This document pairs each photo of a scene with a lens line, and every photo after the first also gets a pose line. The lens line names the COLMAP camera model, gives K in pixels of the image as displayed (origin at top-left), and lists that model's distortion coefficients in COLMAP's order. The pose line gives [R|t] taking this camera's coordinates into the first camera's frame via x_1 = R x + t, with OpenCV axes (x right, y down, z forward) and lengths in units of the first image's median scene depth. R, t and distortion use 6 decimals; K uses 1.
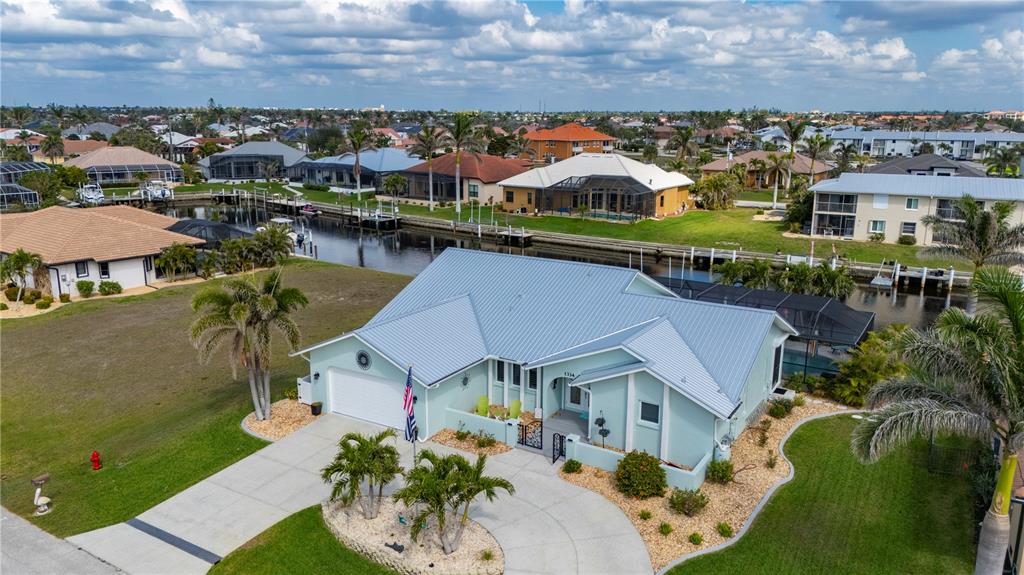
lens RADIAL K [[768.0, 0, 512.1], [0, 768.0, 291.2], [0, 0, 1]] dist [0.046547, -0.027343]
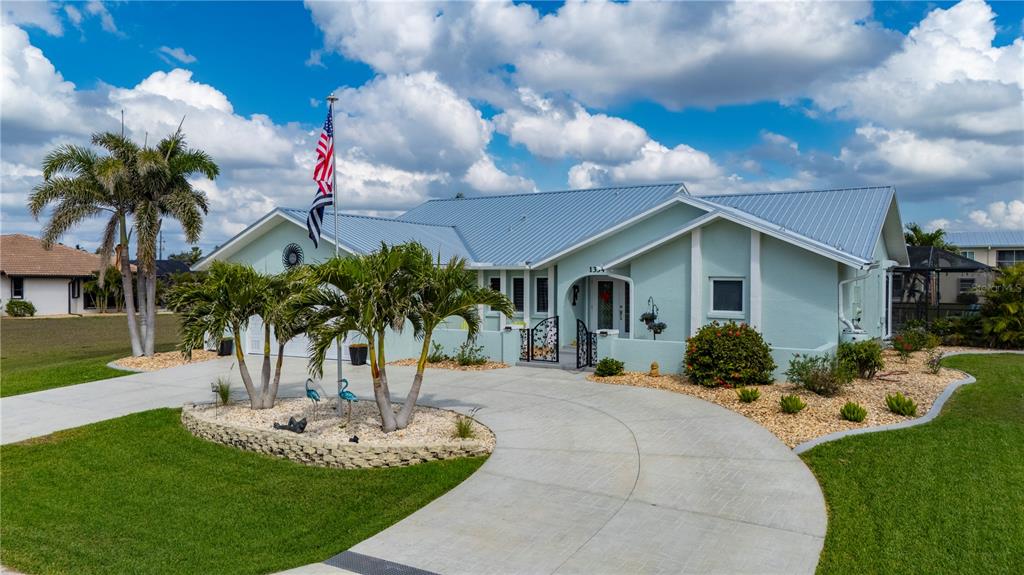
lens RADIAL K [[768.0, 0, 518.4], [0, 768.0, 291.7], [0, 0, 1]] dist [0.046547, -0.027343]
pose [[0.999913, -0.012920, -0.002554, 0.006412], [0.012080, 0.976984, -0.212971, 0.287965], [0.005246, 0.212922, 0.977055, 0.372318]]
